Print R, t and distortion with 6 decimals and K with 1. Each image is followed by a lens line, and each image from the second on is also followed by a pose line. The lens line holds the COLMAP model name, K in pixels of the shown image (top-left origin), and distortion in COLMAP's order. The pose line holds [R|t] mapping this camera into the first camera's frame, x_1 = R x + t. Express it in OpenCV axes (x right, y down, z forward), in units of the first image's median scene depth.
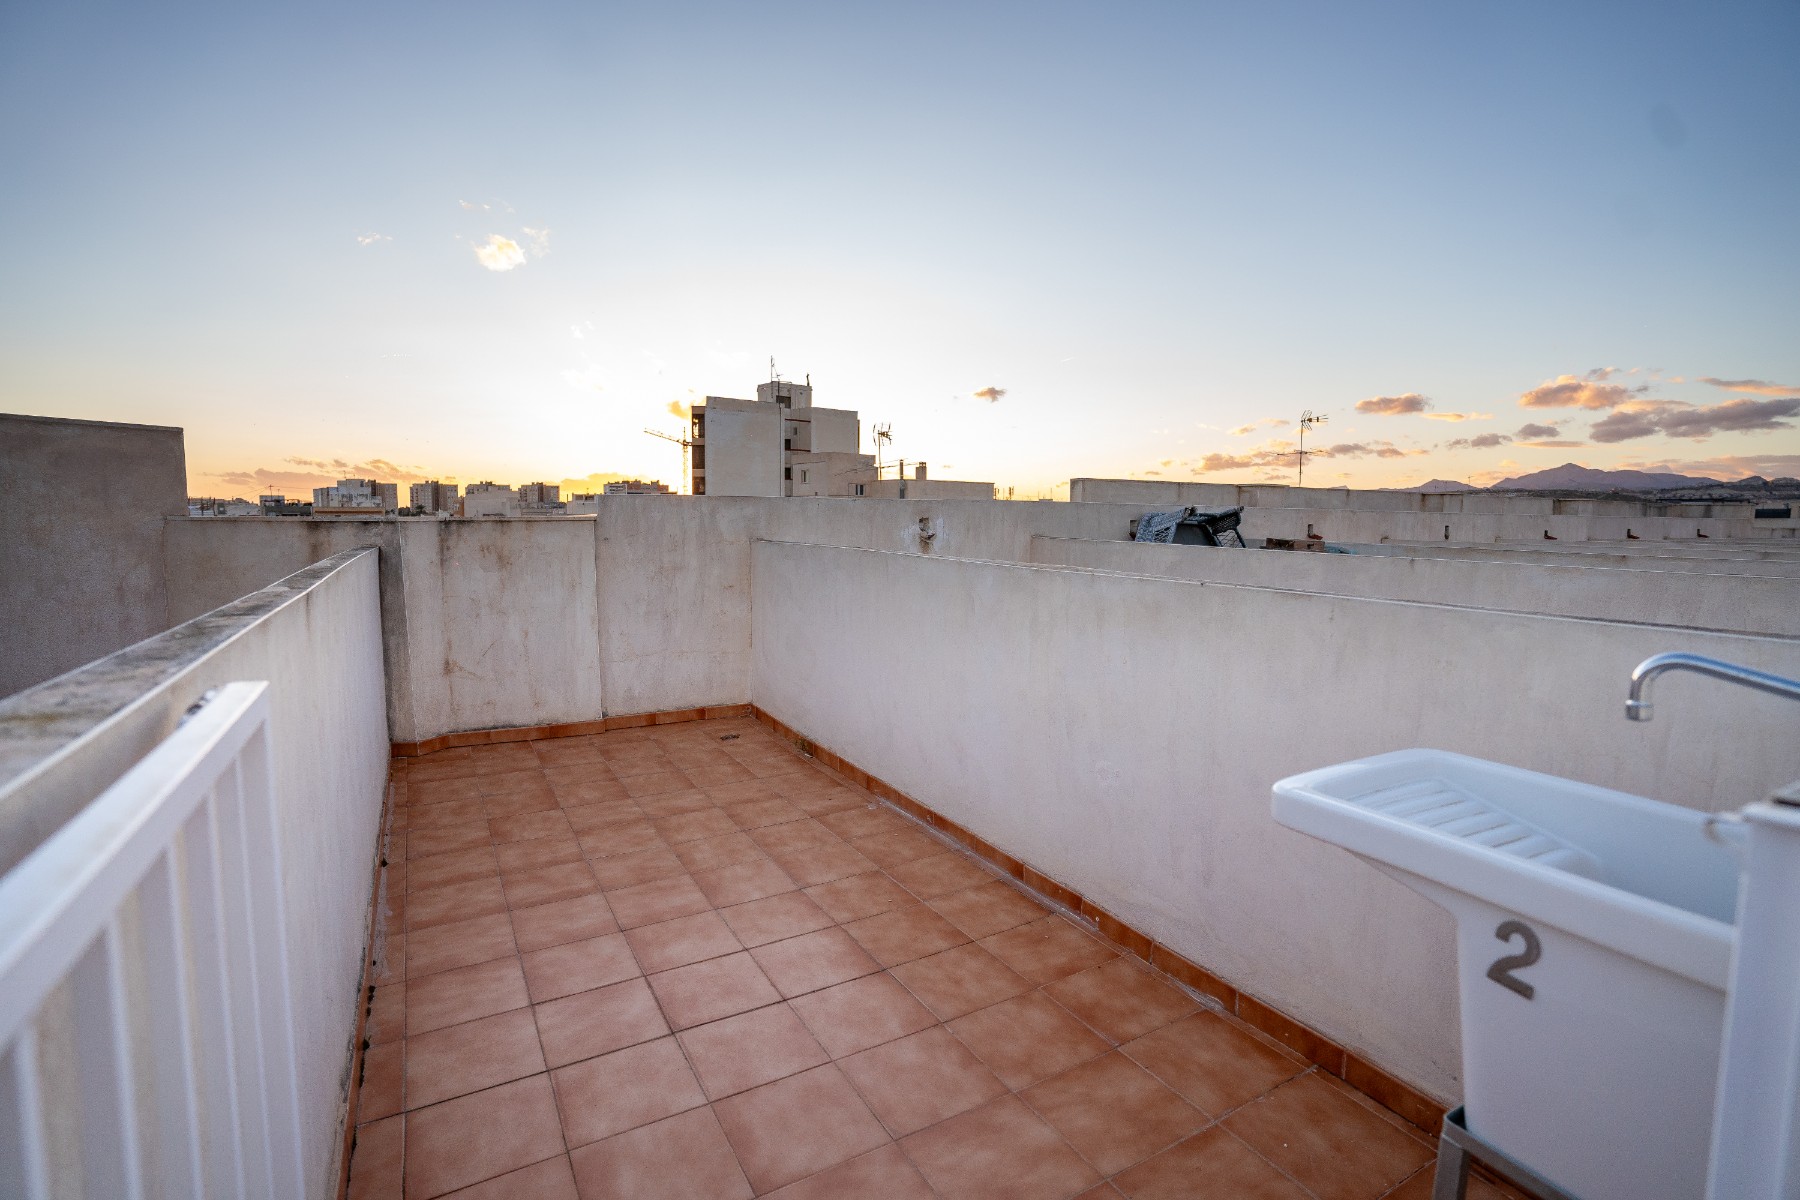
lens RADIAL K [[907.3, 0, 900.0], [0, 907.3, 600.0], [0, 0, 1]] dist [-0.073741, 0.050438]
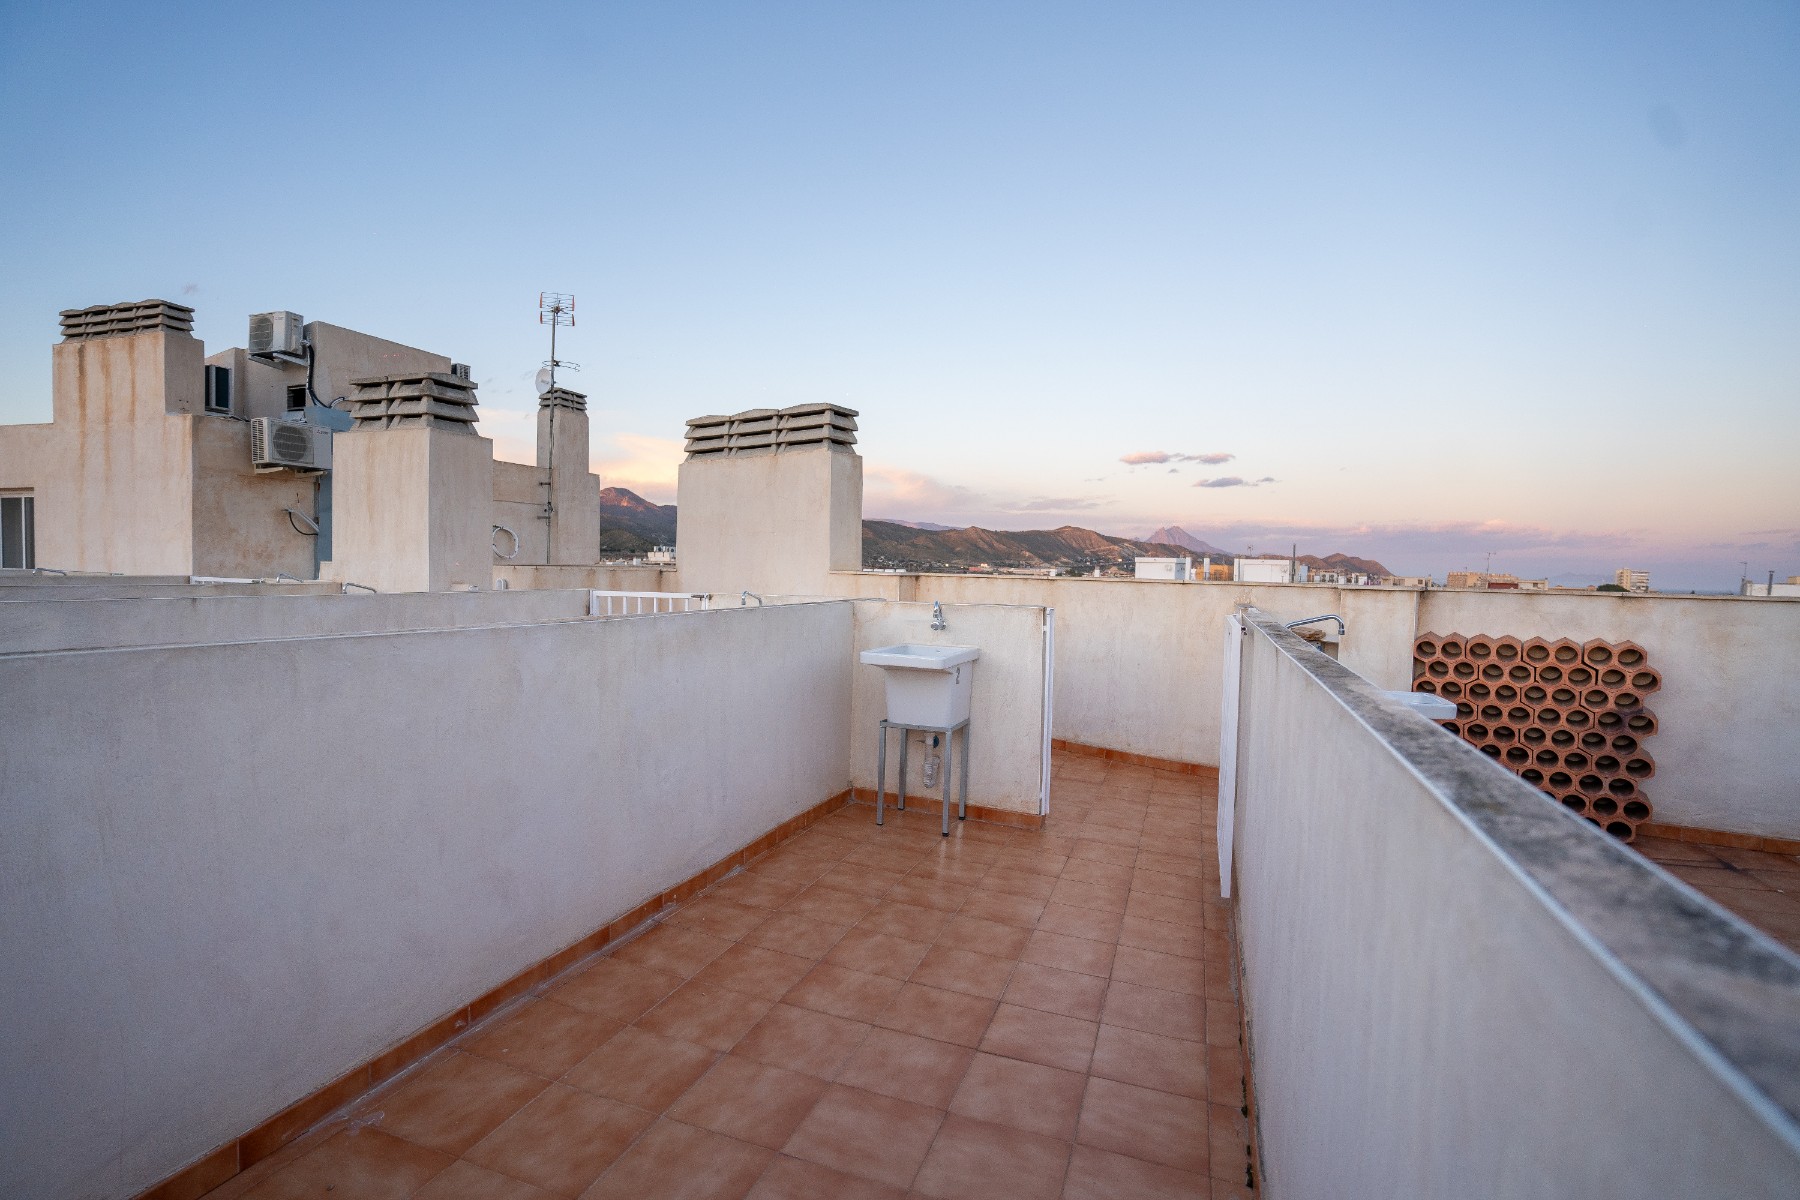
lens RADIAL K [[907.3, 0, 900.0], [0, 907.3, 600.0], [0, 0, 1]] dist [-0.073741, 0.050438]
pose [[-0.684844, -0.046414, 0.727210, -0.890727], [0.042036, 0.993791, 0.103016, -0.161568], [-0.727476, 0.101119, -0.678641, 1.633543]]
